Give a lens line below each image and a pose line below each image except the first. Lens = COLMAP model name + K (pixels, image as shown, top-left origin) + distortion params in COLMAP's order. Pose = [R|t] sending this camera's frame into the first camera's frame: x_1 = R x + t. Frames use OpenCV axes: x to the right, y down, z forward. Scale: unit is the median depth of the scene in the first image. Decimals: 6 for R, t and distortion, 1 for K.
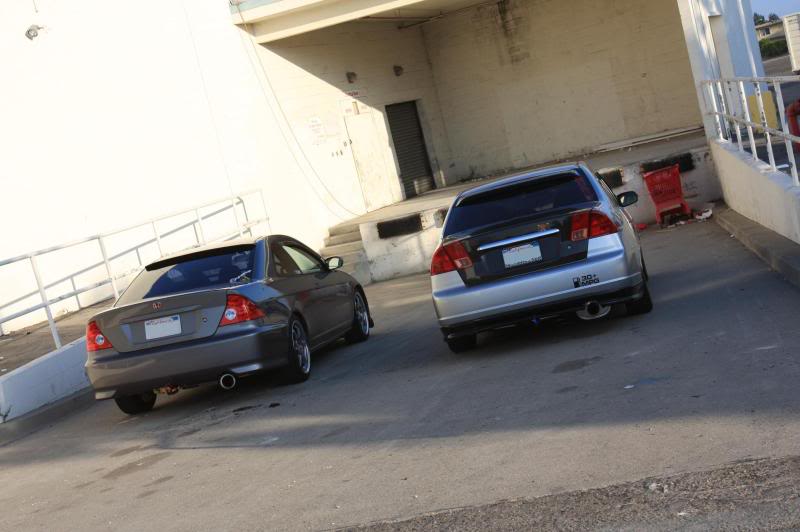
lens RADIAL K [[1240.5, 0, 400.0], [0, 1240.5, 266.0], [0, 0, 1]] dist [-0.019195, 0.090248]
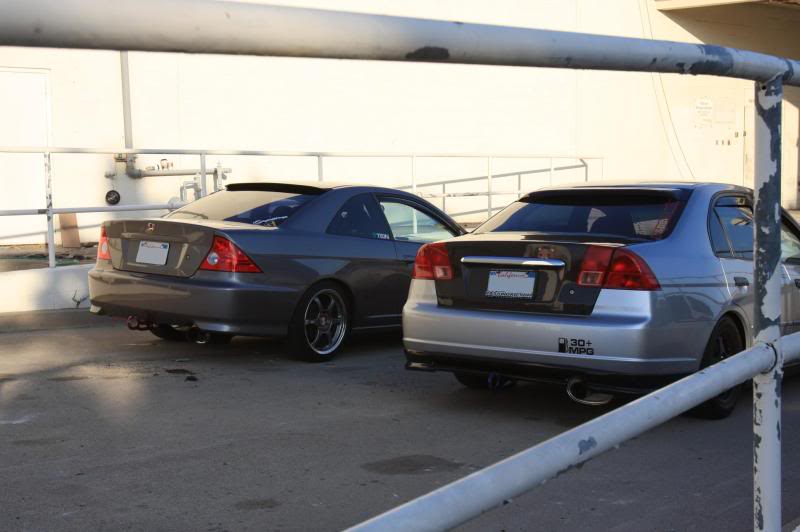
lens RADIAL K [[1092.1, 0, 400.0], [0, 1092.1, 266.0], [0, 0, 1]] dist [-0.031313, 0.104799]
pose [[0.868696, 0.266731, -0.417399, 0.296876], [-0.247286, 0.963649, 0.101146, -0.065289], [0.429205, 0.015352, 0.903077, 0.417745]]
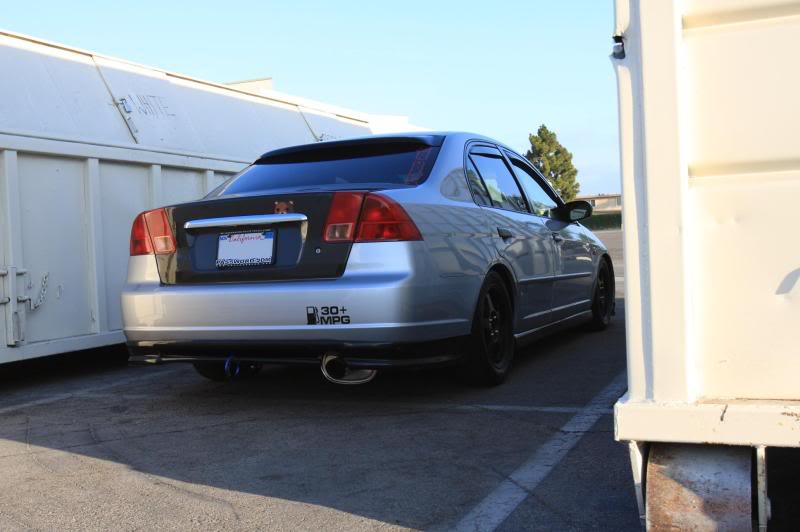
lens RADIAL K [[951.5, 0, 400.0], [0, 951.5, 266.0], [0, 0, 1]] dist [-0.061691, 0.012497]
pose [[0.958924, 0.195221, -0.205801, 0.258702], [-0.190012, 0.980751, 0.044973, -0.034300], [0.210619, -0.004021, 0.977560, 0.583500]]
